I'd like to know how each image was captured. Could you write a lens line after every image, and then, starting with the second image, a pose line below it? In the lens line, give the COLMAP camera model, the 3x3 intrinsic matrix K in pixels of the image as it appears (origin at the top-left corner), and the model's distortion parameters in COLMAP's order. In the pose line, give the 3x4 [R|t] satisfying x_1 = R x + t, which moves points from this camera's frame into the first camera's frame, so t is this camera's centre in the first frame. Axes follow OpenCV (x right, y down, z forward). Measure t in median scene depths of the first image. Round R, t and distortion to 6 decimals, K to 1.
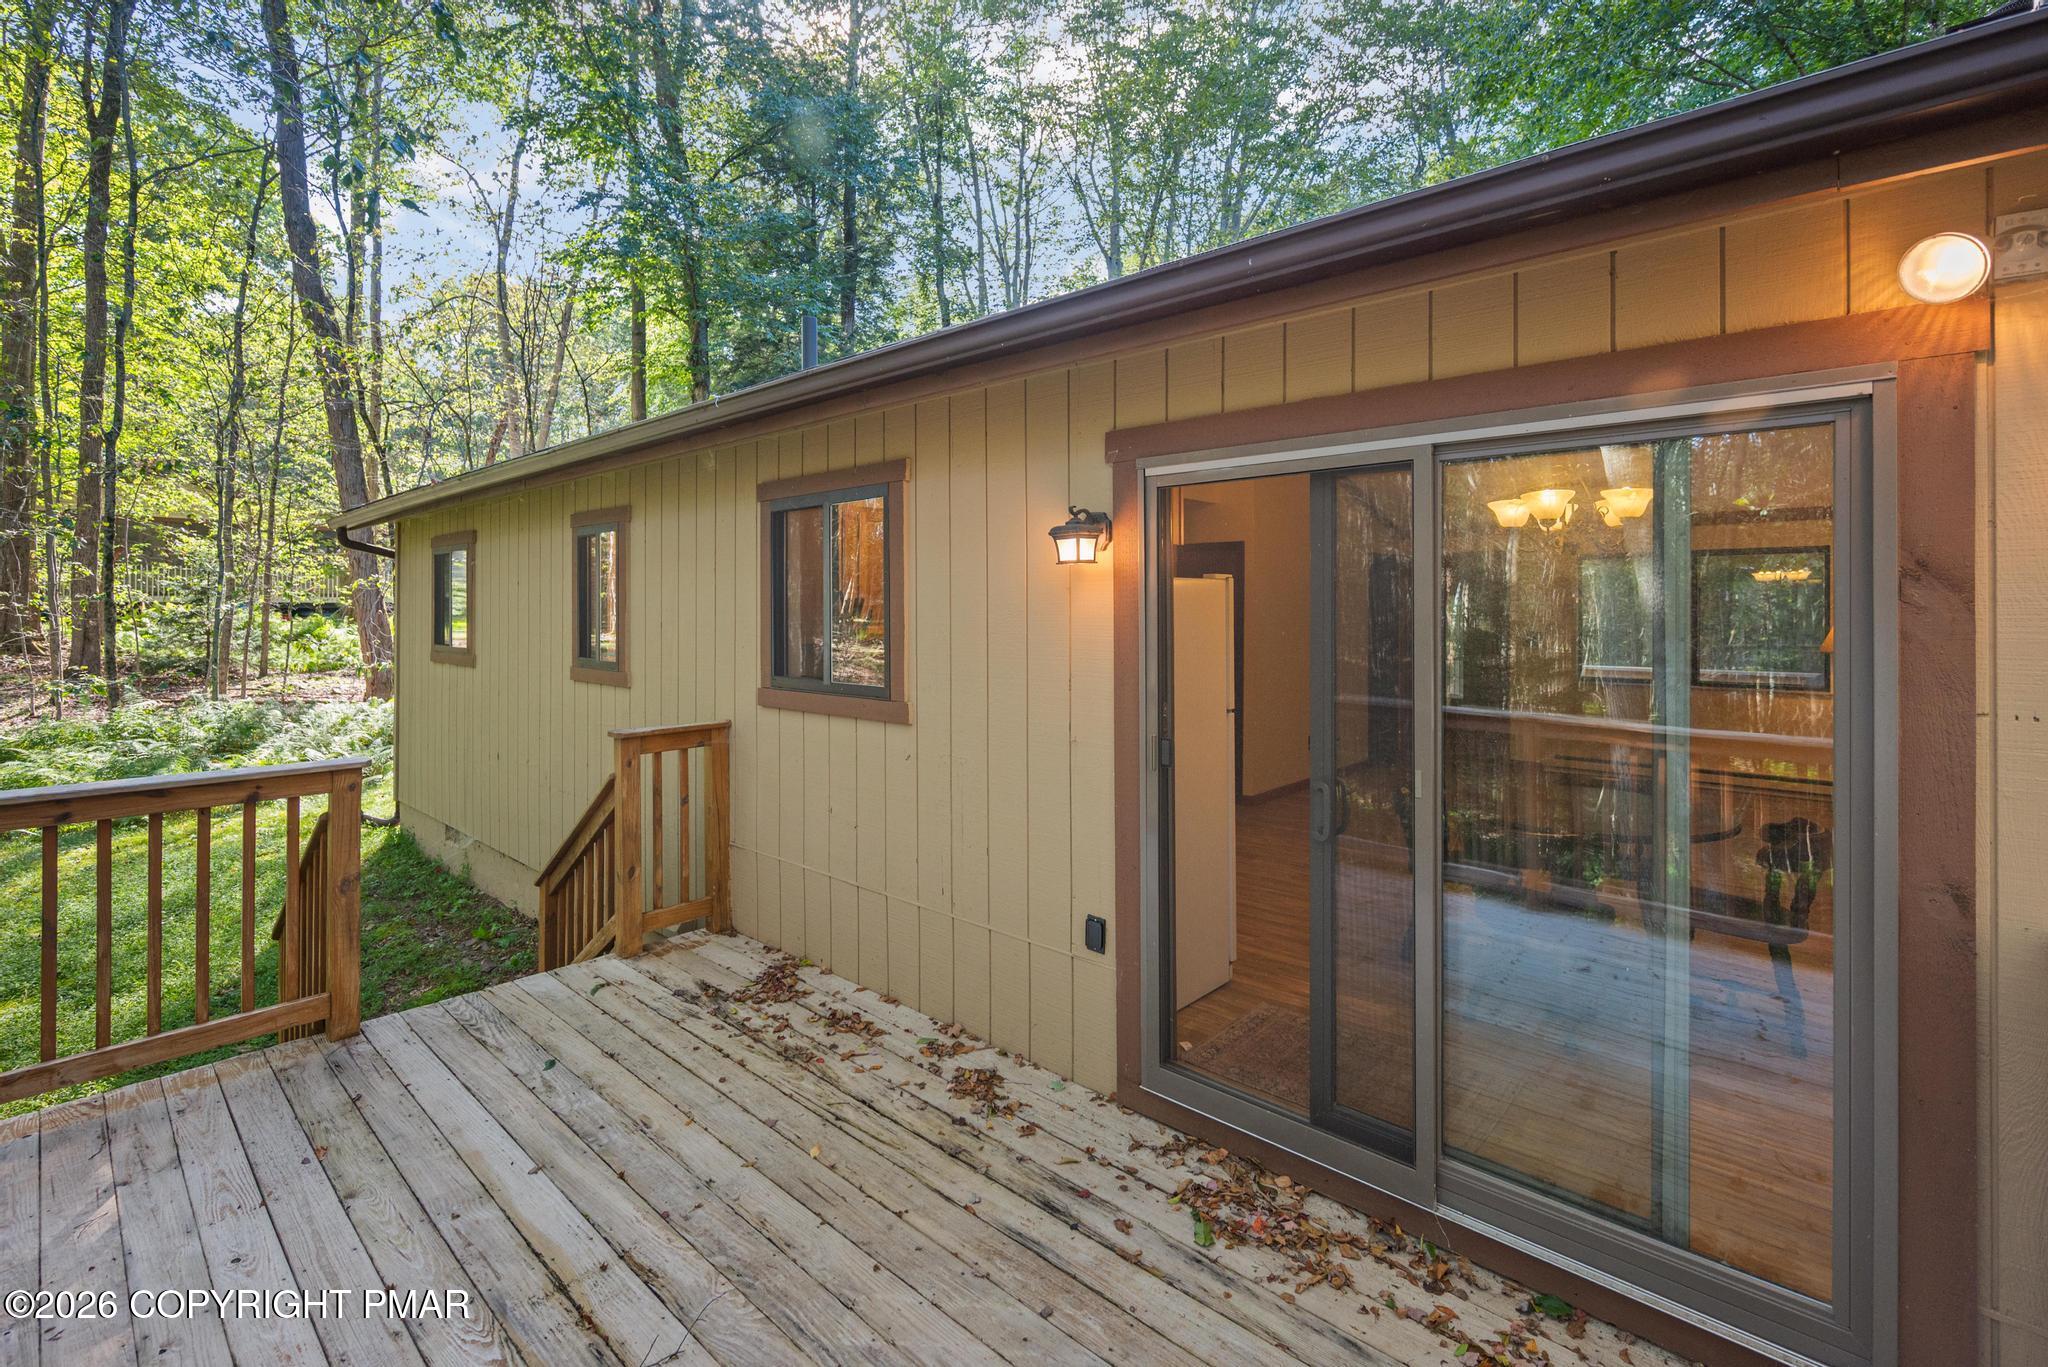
lens RADIAL K [[943.2, 0, 1019.9], [0, 943.2, 604.0], [0, 0, 1]] dist [0.001468, -0.002764]
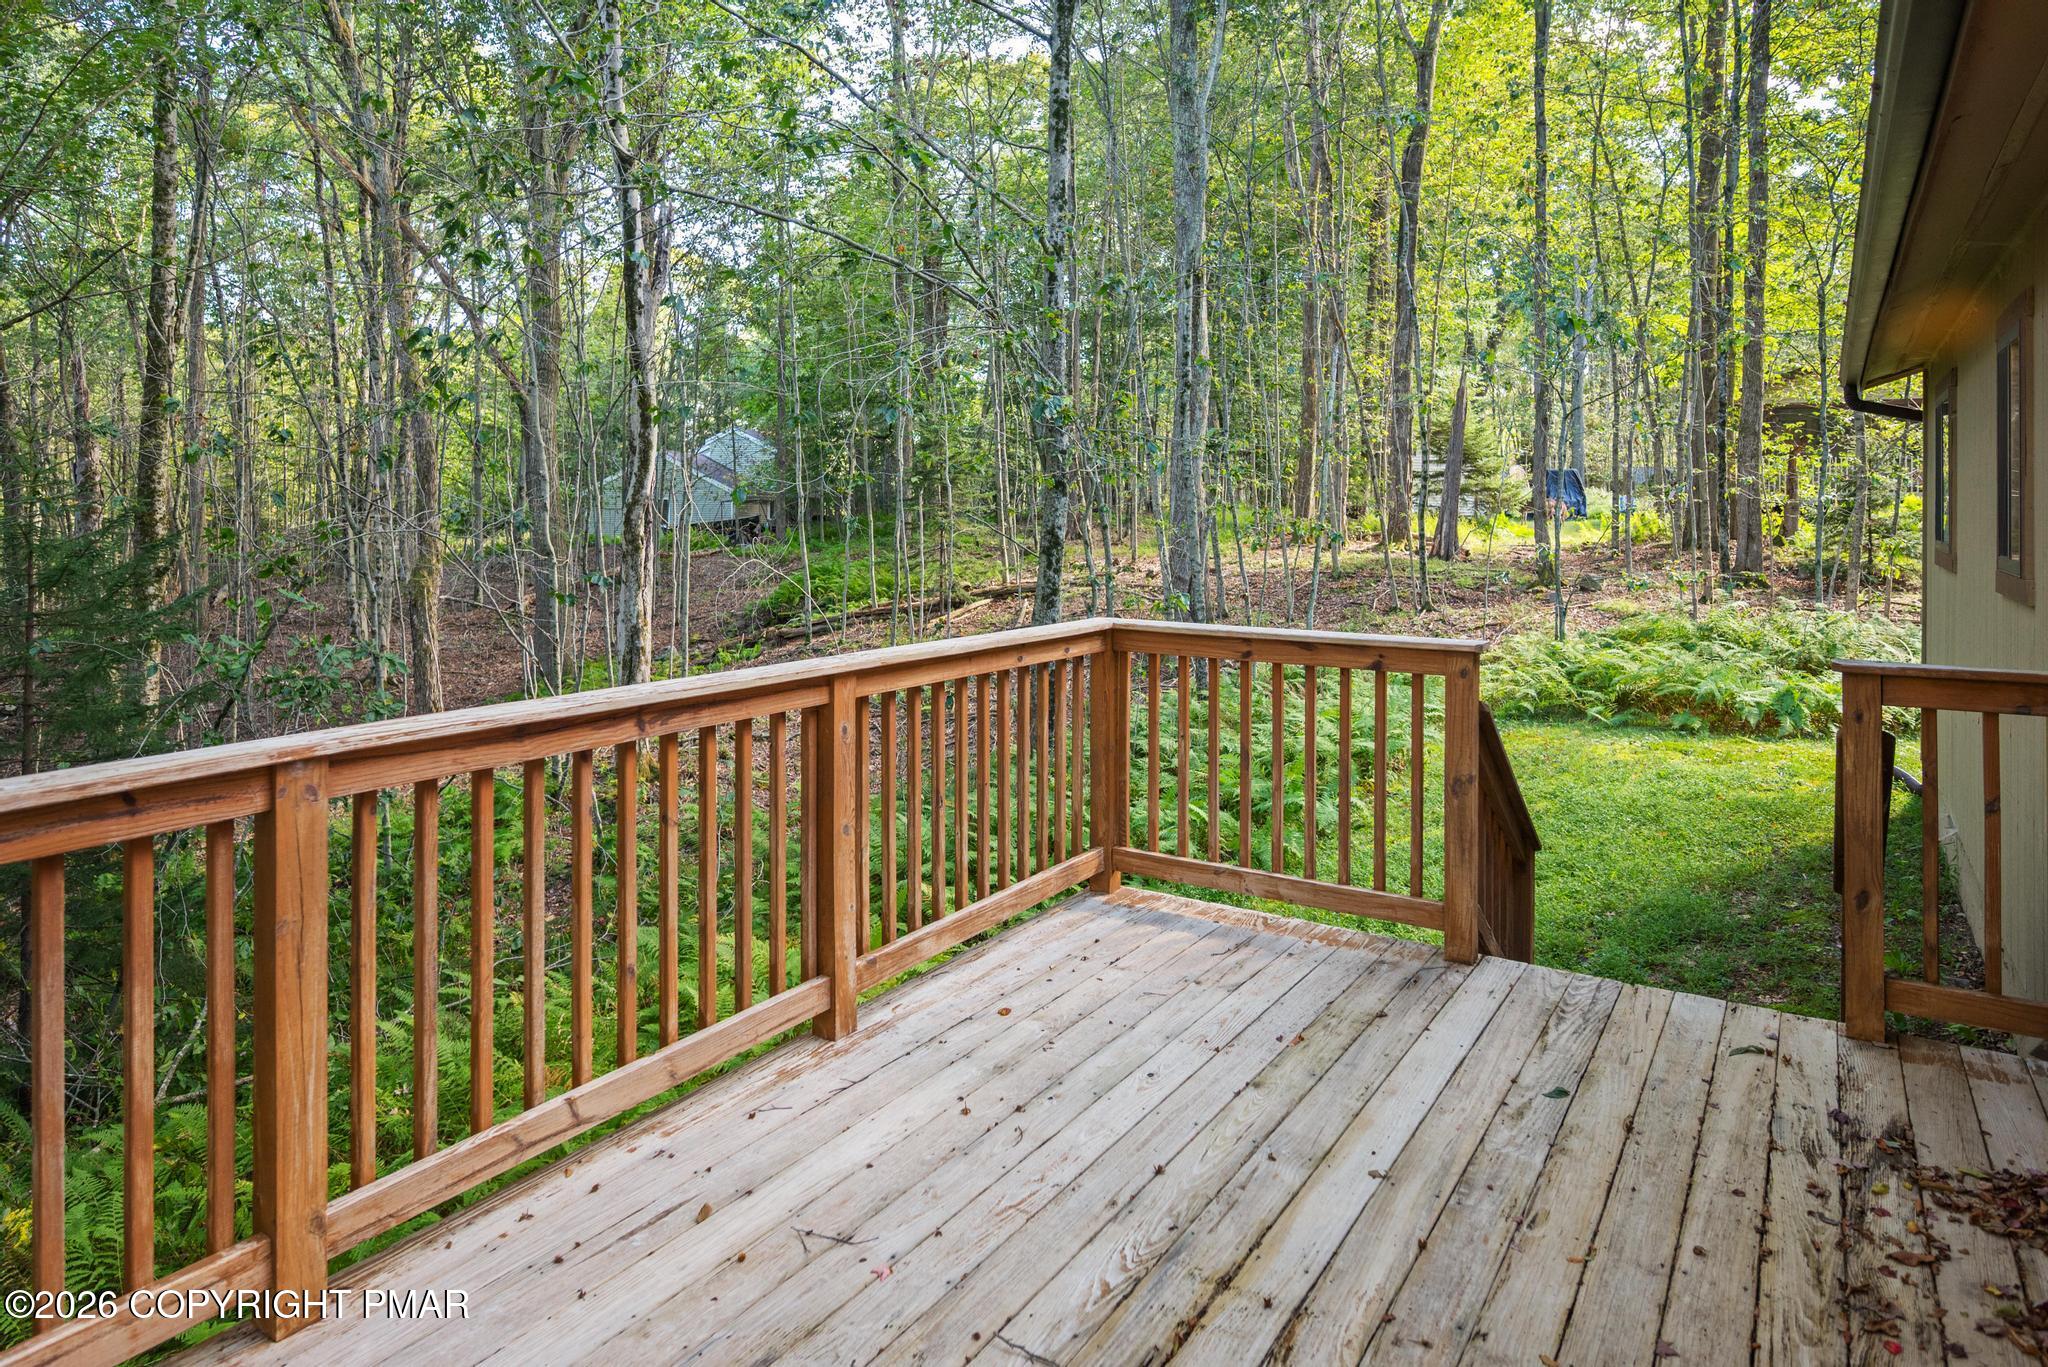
lens RADIAL K [[1206.5, 0, 1027.8], [0, 1206.5, 672.5], [0, 0, 1]] dist [0.001690, -0.000083]
pose [[0.173339, 0.133779, -0.975734, 0.268993], [-0.002203, 0.990782, 0.135451, 0.050470], [0.984860, -0.021330, 0.172036, 0.443580]]
